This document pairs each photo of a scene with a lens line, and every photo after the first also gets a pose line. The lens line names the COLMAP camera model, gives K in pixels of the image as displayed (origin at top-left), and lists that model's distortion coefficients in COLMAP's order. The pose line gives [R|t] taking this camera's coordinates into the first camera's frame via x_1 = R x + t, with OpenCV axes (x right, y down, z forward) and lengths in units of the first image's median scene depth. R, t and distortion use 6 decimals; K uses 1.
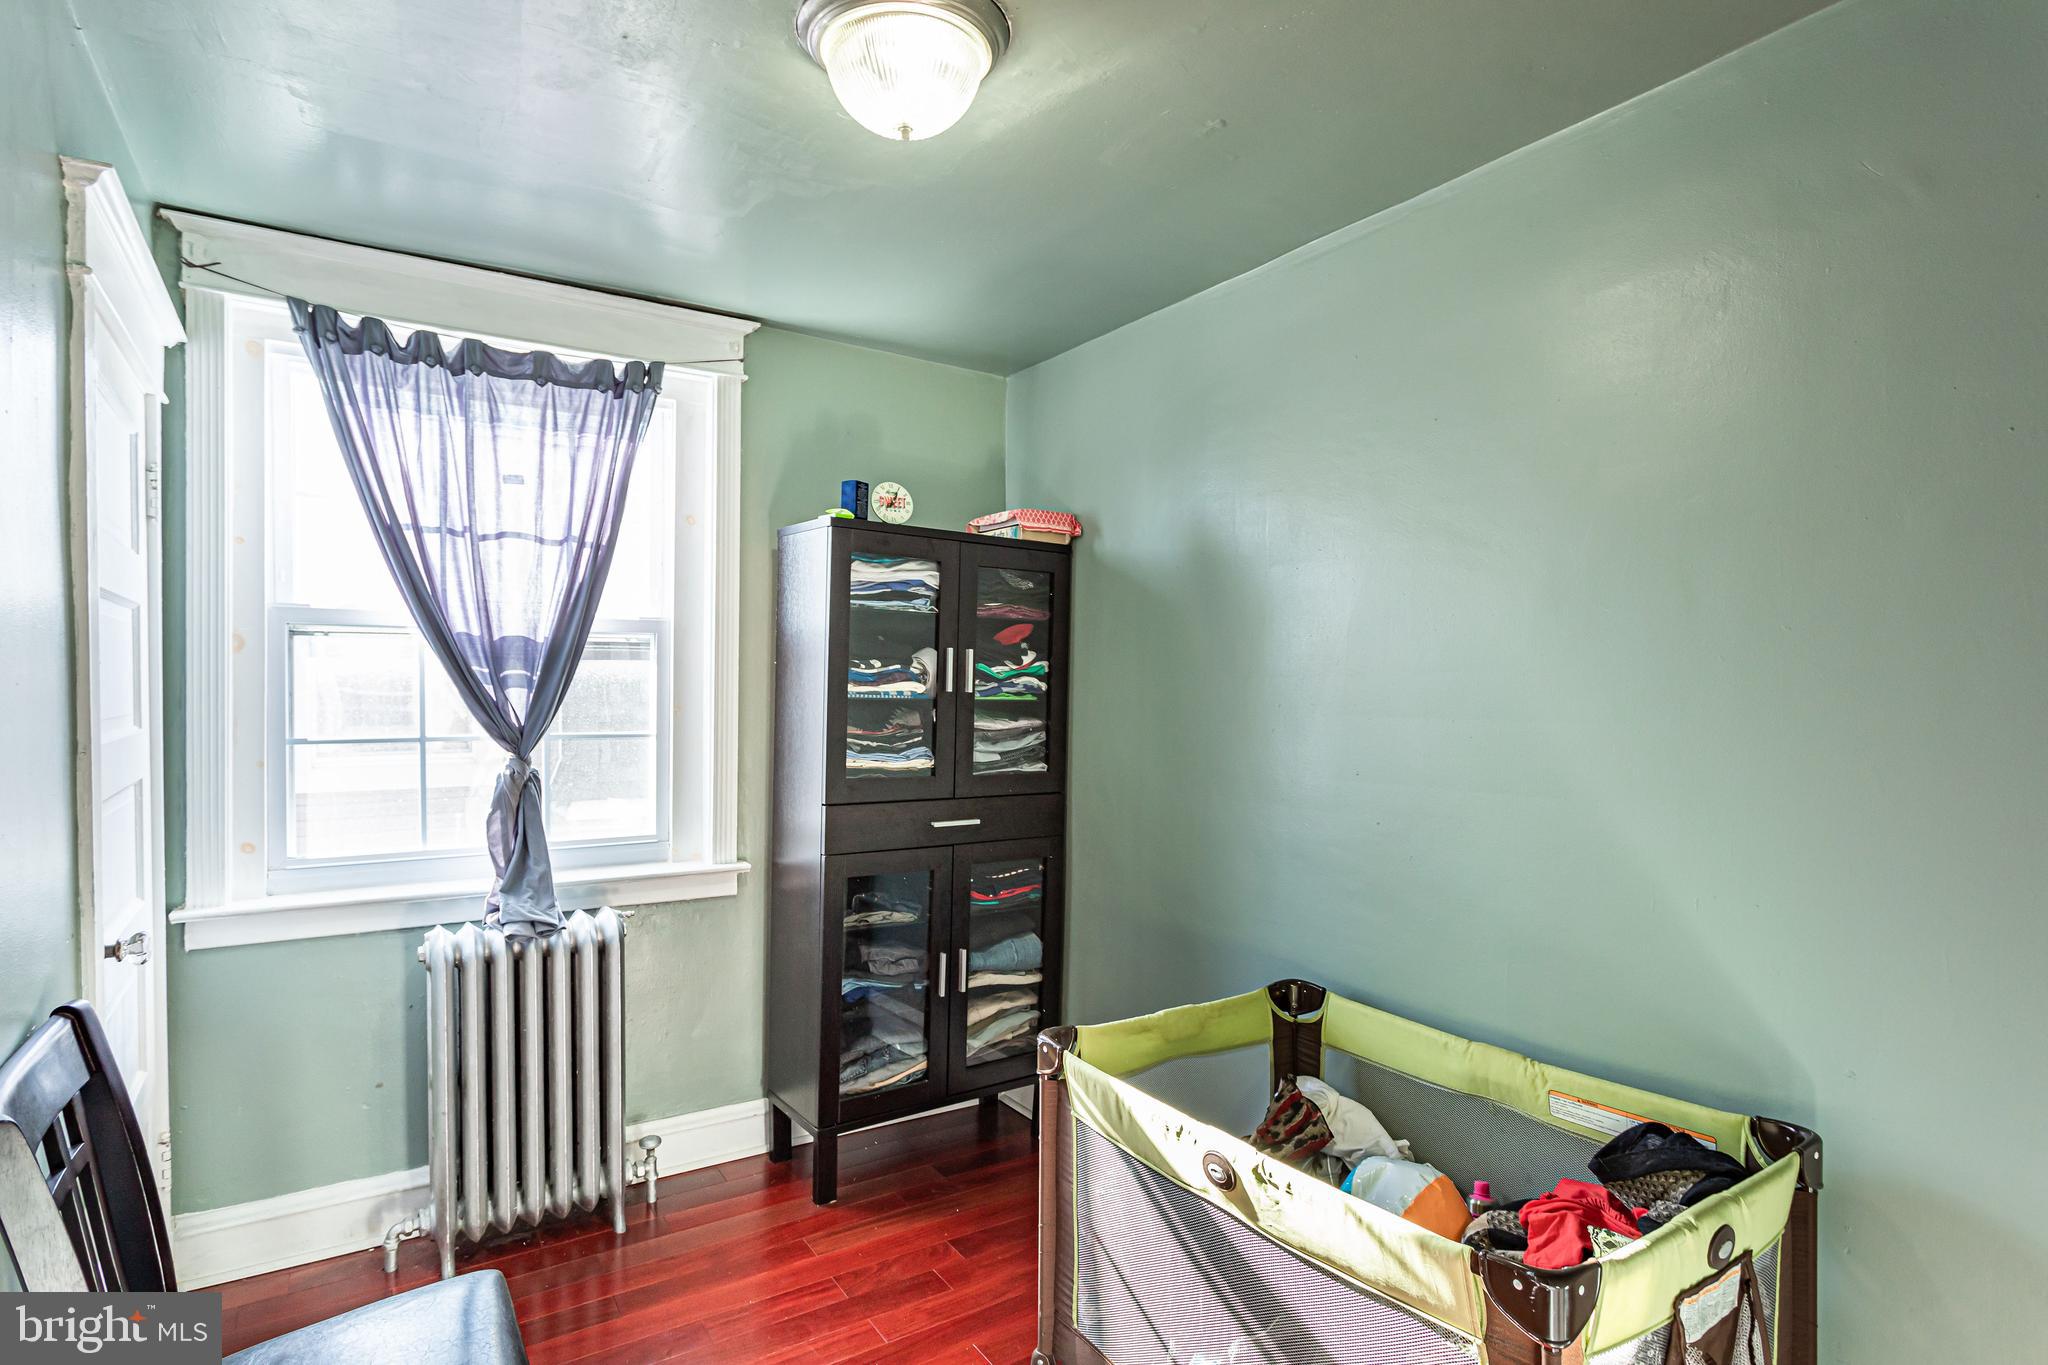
lens RADIAL K [[1024.3, 0, 1037.1], [0, 1024.3, 702.9], [0, 0, 1]] dist [-0.003733, 0.002645]
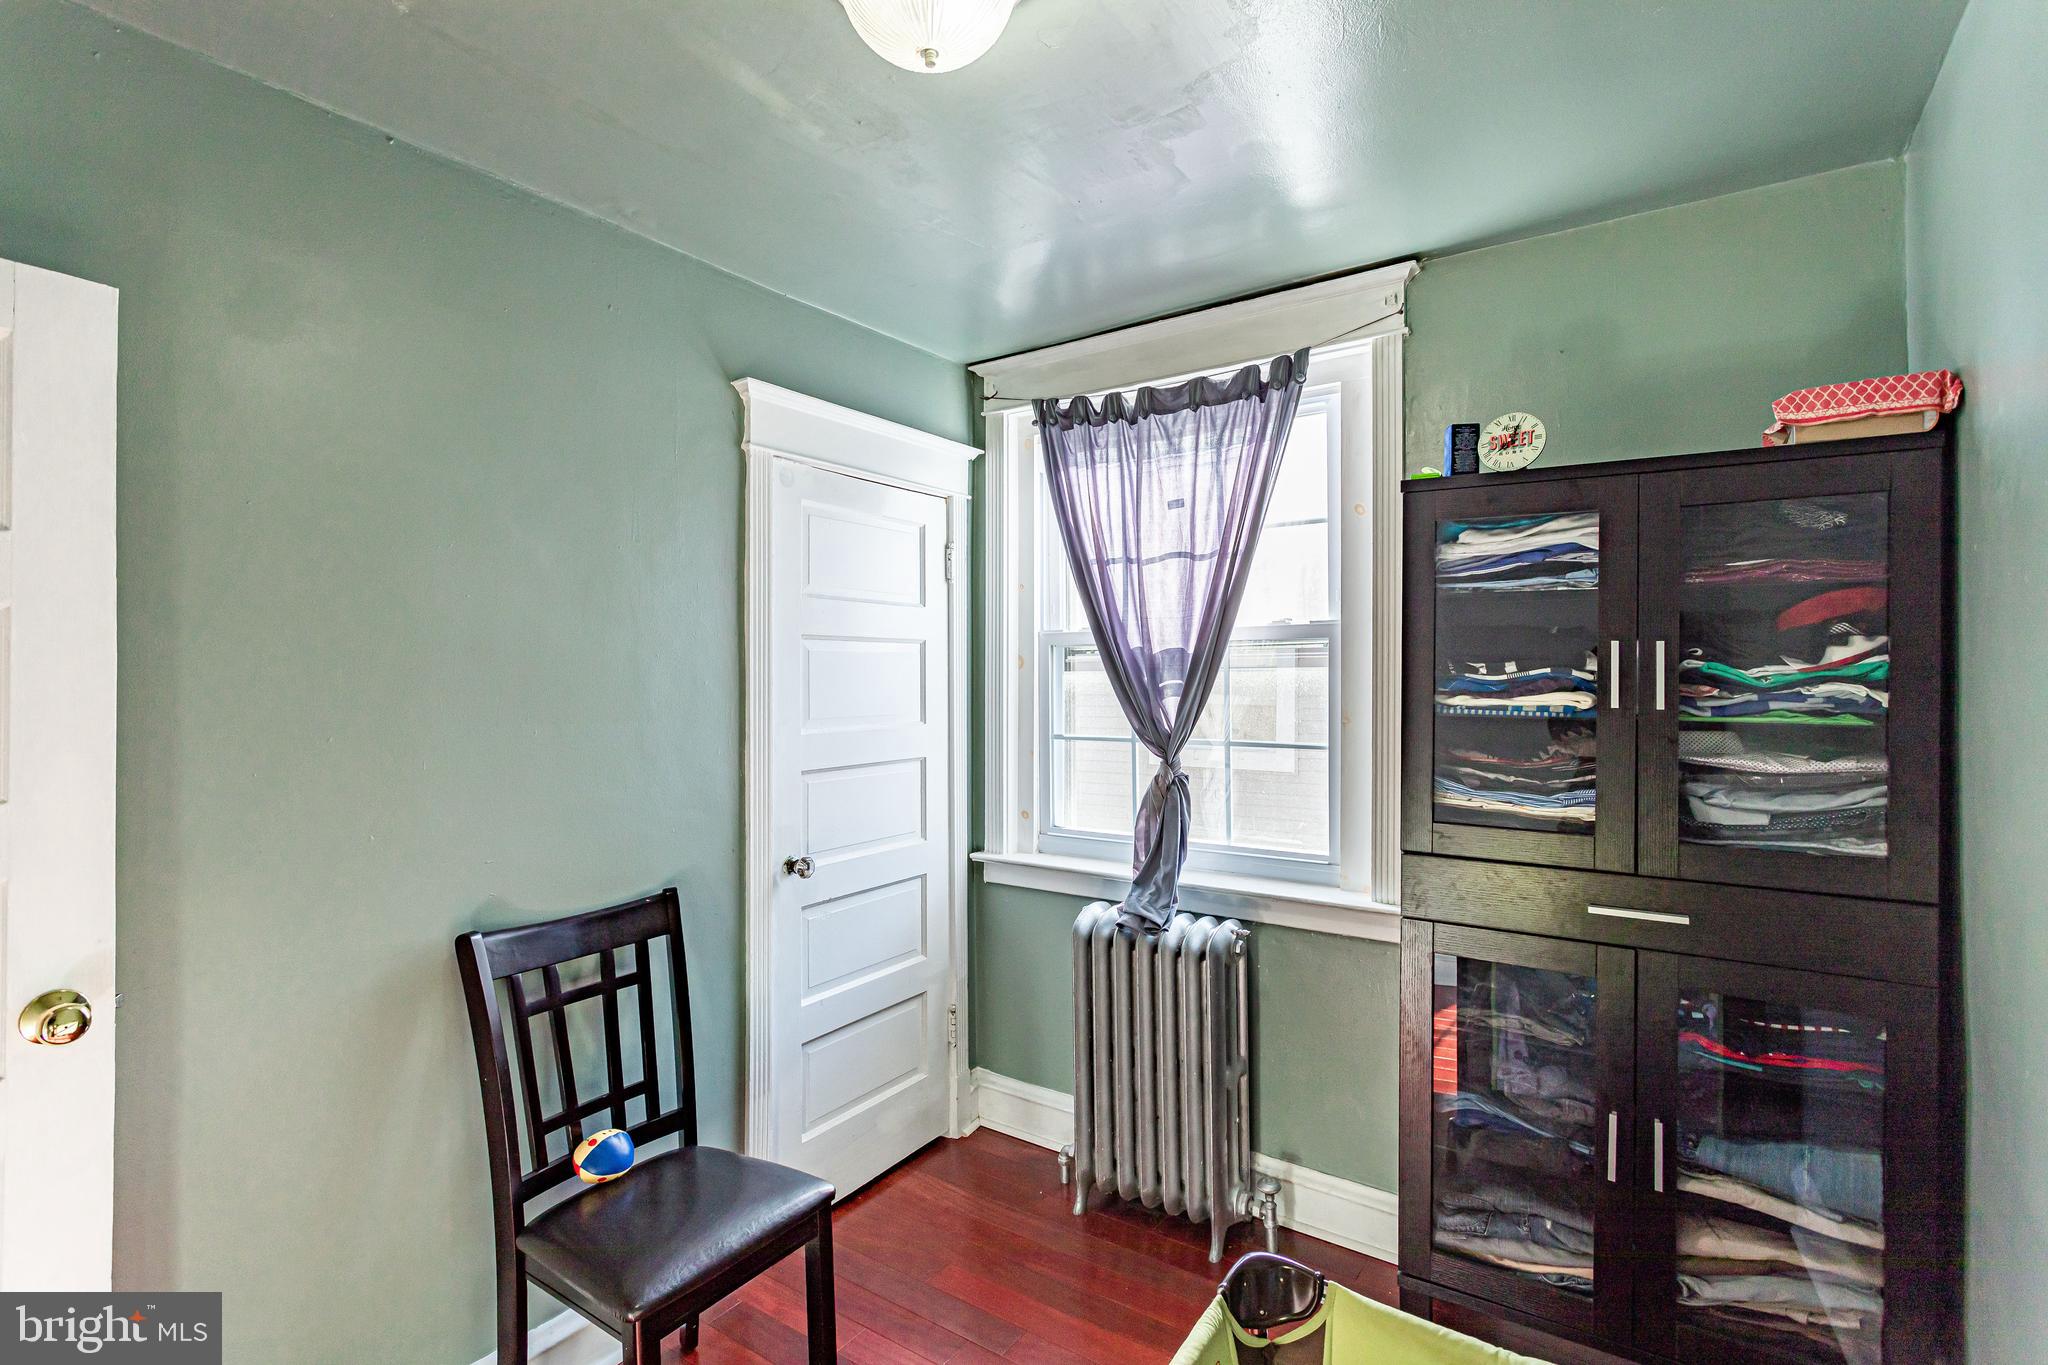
lens RADIAL K [[976.5, 0, 1031.8], [0, 976.5, 665.8], [0, 0, 1]] dist [0.000579, 0.003394]
pose [[0.381831, -0.018338, -0.924050, 0.354977], [-0.012826, 0.999602, -0.025138, -0.017906], [0.924143, 0.021450, 0.381444, 0.434669]]
